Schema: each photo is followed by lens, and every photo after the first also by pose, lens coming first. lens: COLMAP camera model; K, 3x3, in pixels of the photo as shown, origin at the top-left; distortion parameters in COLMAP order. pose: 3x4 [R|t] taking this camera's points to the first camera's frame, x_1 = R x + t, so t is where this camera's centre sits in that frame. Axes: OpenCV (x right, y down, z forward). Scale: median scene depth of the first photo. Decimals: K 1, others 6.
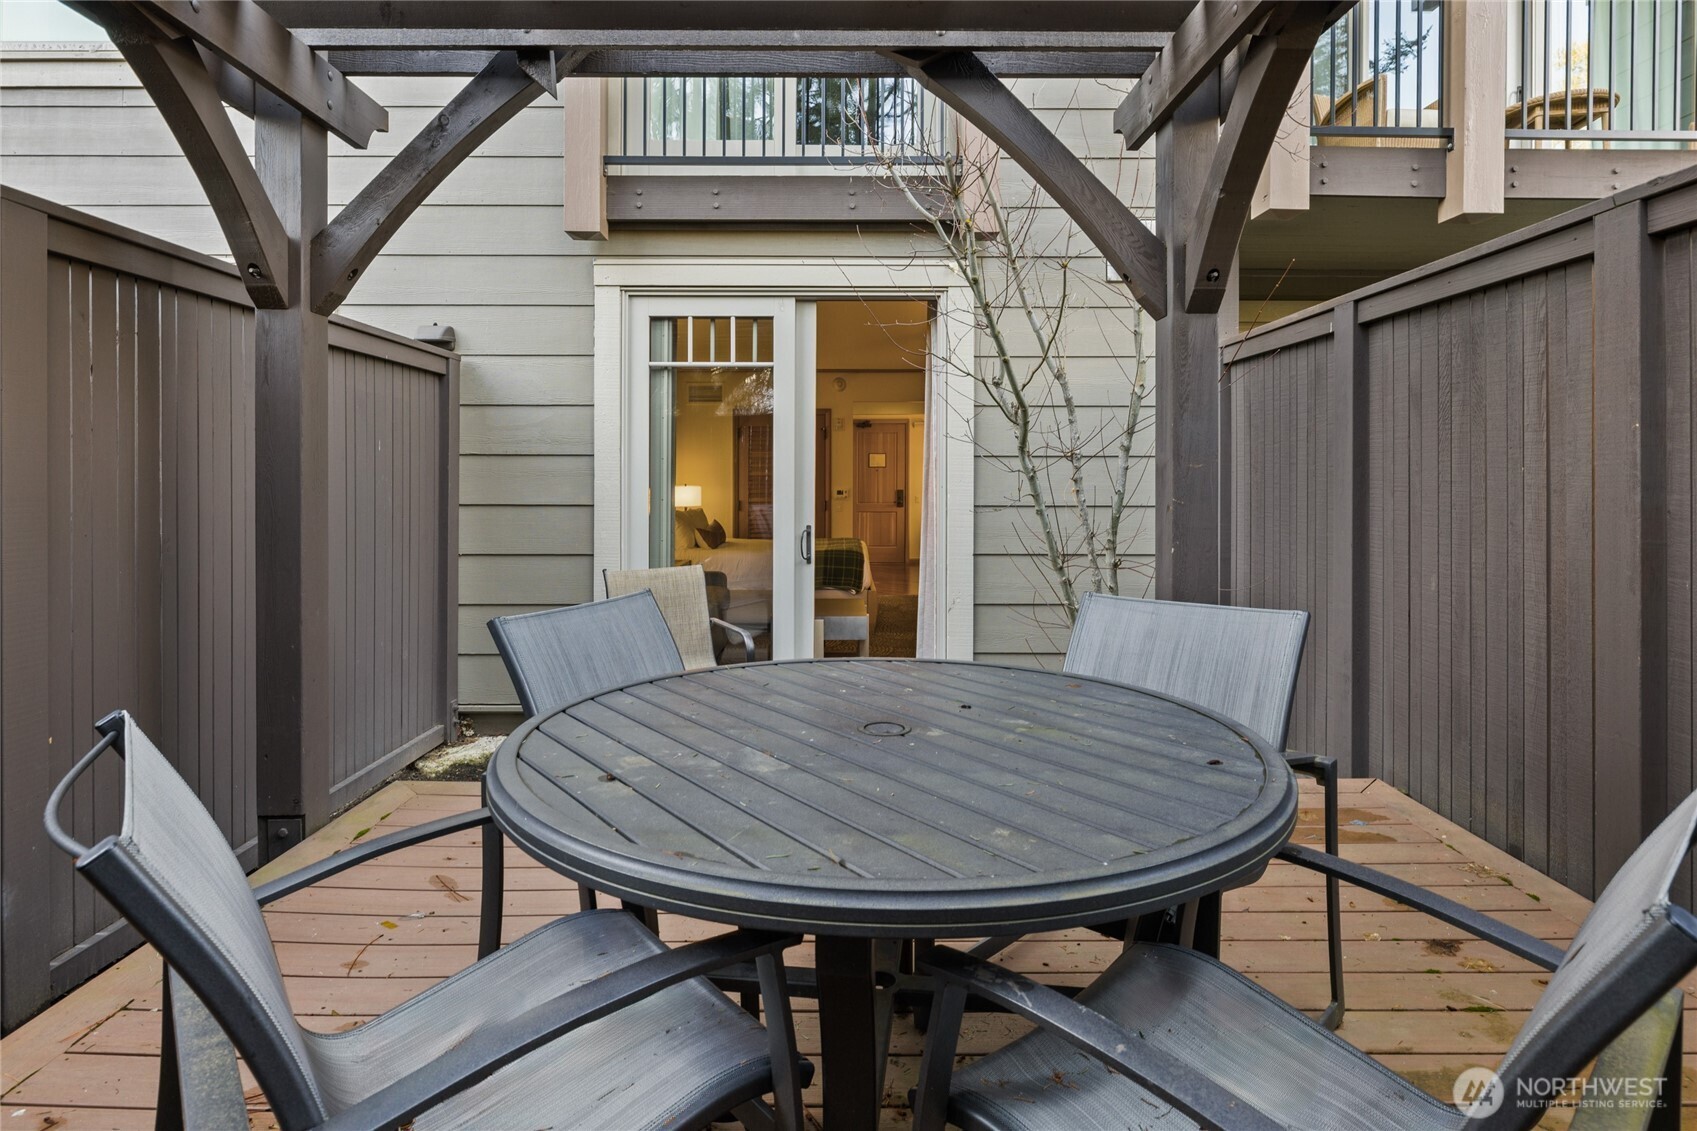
lens RADIAL K [[934.9, 0, 849.4], [0, 934.9, 477.9], [0, 0, 1]] dist [-0.002033, -0.002066]
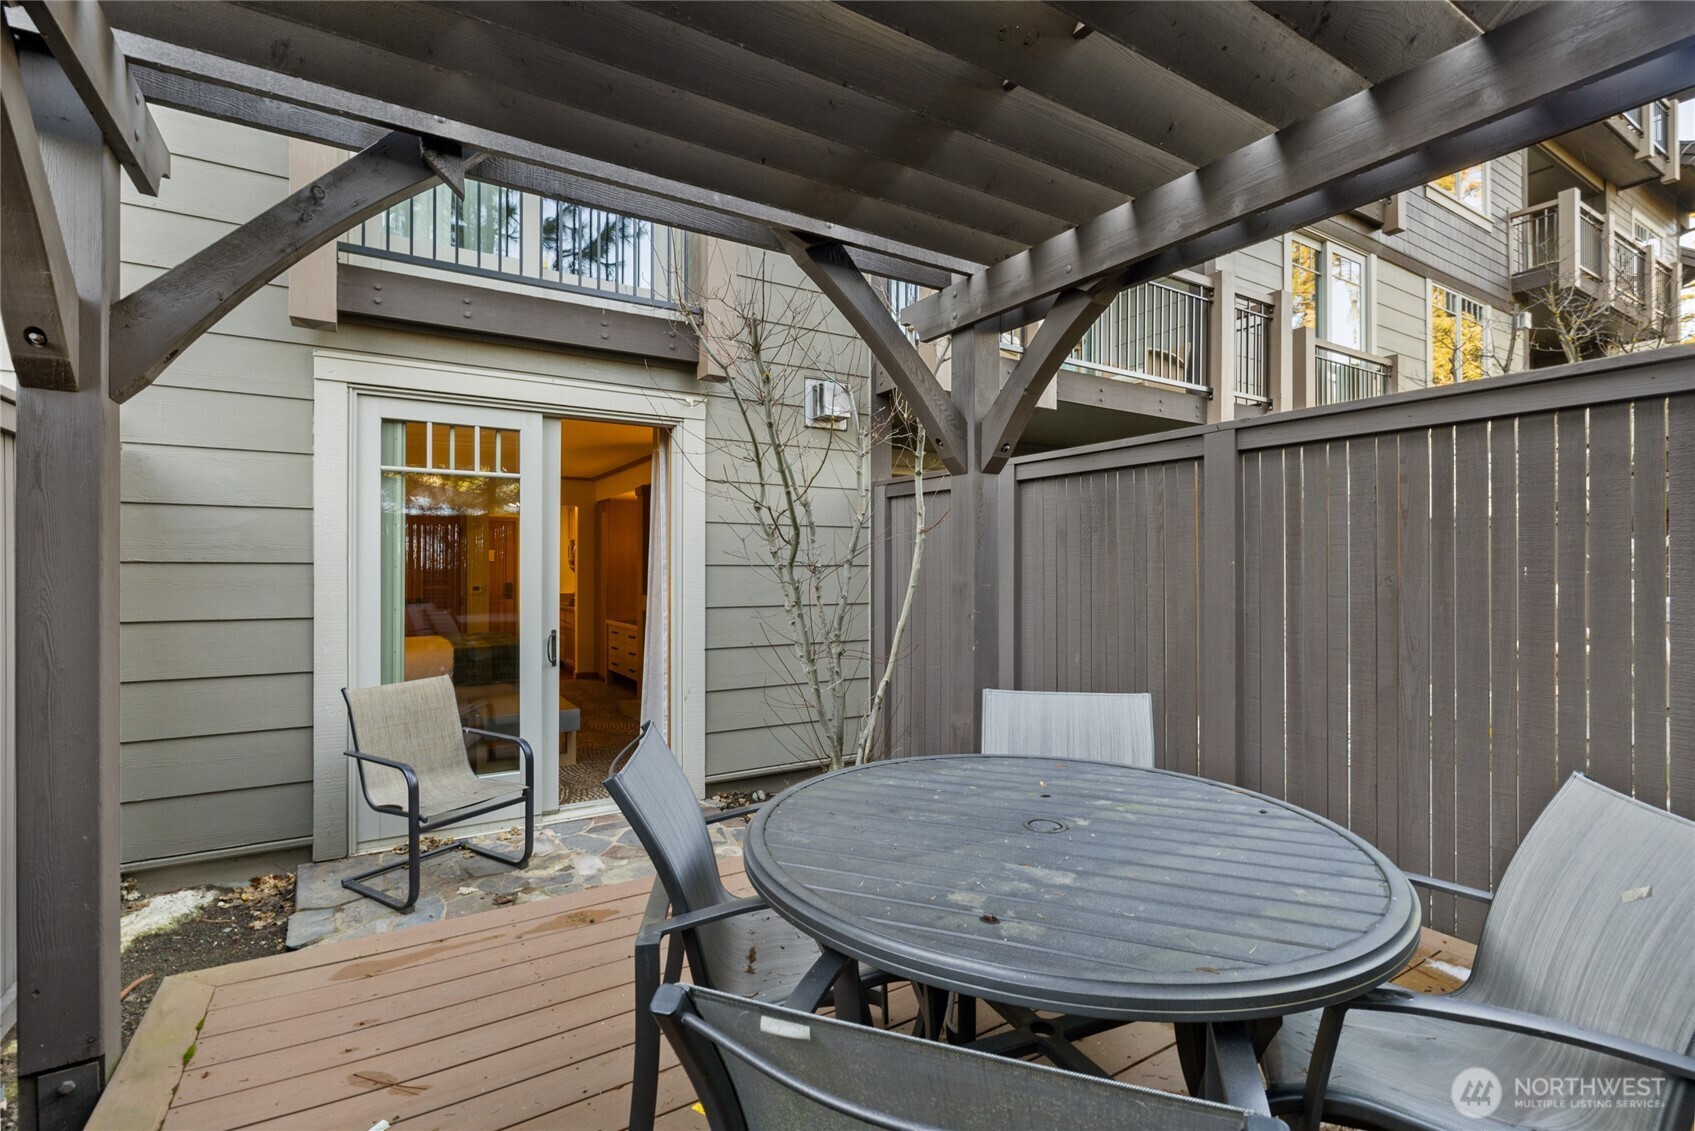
lens RADIAL K [[774.4, 0, 847.5], [0, 774.4, 565.5], [0, 0, 1]] dist [-0.005369, 0.000584]
pose [[0.853223, 0.001547, 0.521544, -0.248802], [-0.002103, 0.999998, 0.000476, -0.026631], [-0.521542, -0.001503, 0.853224, 0.090311]]
